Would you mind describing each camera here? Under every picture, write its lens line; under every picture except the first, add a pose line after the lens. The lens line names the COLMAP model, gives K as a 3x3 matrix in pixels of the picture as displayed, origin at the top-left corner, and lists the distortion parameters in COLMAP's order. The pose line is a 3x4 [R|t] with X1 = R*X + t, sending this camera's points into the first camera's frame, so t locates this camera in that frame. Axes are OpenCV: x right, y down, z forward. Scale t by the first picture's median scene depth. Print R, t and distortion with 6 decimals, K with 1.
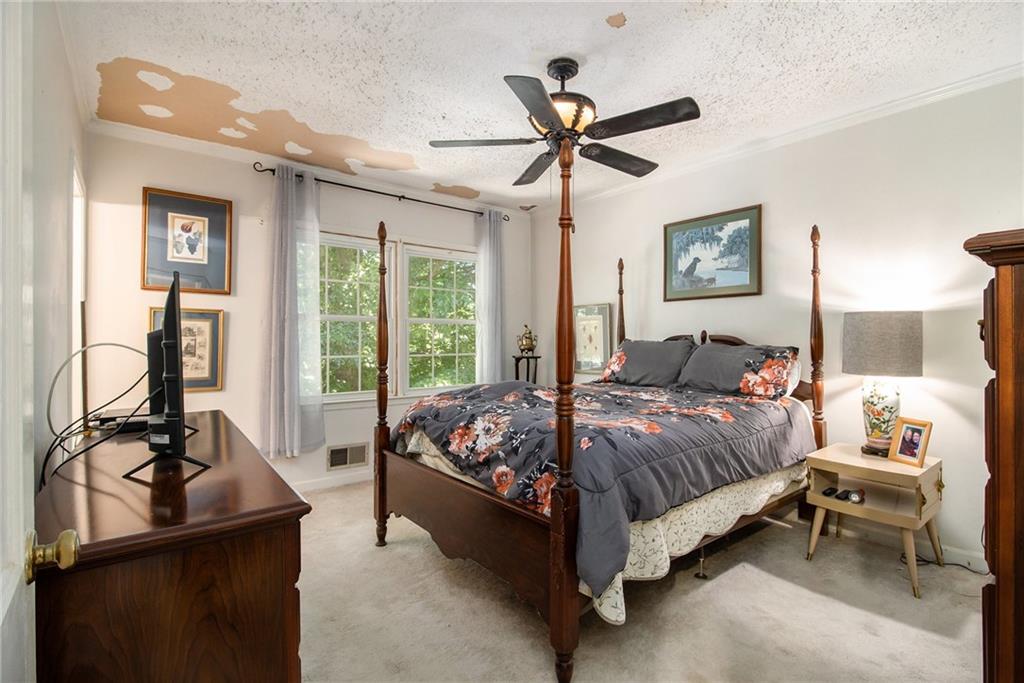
lens RADIAL K [[482.6, 0, 522.0], [0, 482.6, 341.5], [0, 0, 1]] dist [-0.008920, -0.007217]
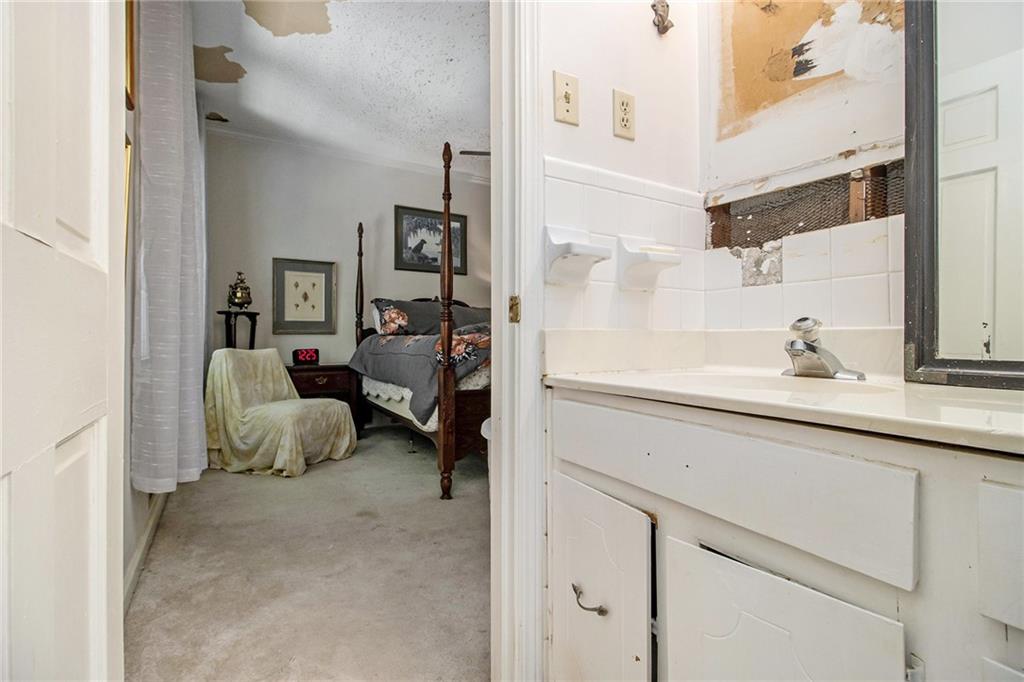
lens RADIAL K [[482.6, 0, 511.9], [0, 482.6, 345.2], [0, 0, 1]] dist [-0.008920, -0.007217]
pose [[0.146412, -0.014998, 0.989110, -0.930731], [-0.000513, 0.999884, 0.015237, 0.094705], [-0.989224, -0.002738, 0.146388, 0.591871]]
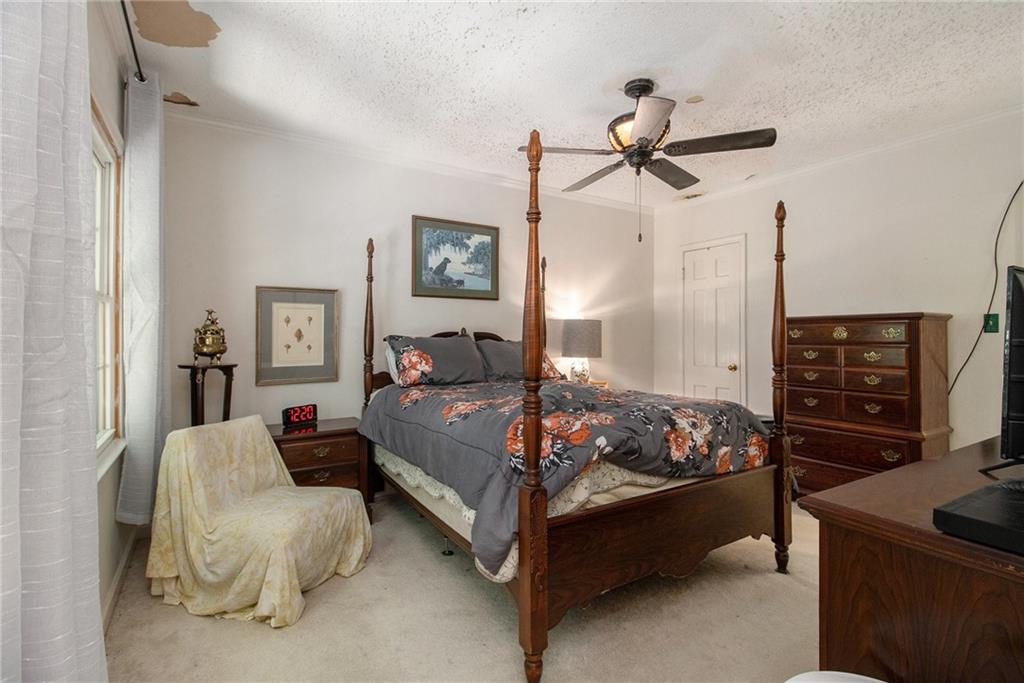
lens RADIAL K [[482.6, 0, 513.4], [0, 482.6, 338.5], [0, 0, 1]] dist [-0.008920, -0.007217]
pose [[0.121260, -0.003176, 0.992616, -0.684241], [0.003083, 0.999991, 0.002823, -0.002010], [-0.992616, 0.002718, 0.121268, 0.757154]]
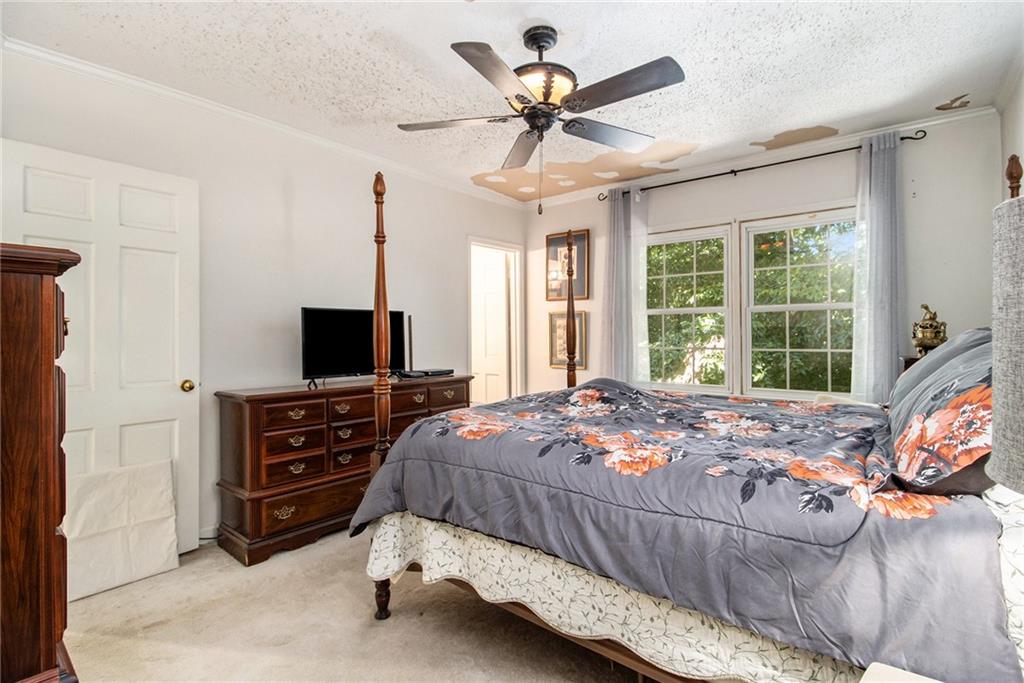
lens RADIAL K [[482.6, 0, 514.5], [0, 482.6, 335.3], [0, 0, 1]] dist [-0.008920, -0.007217]
pose [[0.202817, 0.002274, -0.979214, 0.645145], [0.001724, 0.999995, 0.002679, -0.000158], [0.979215, -0.002231, 0.202812, 0.502935]]
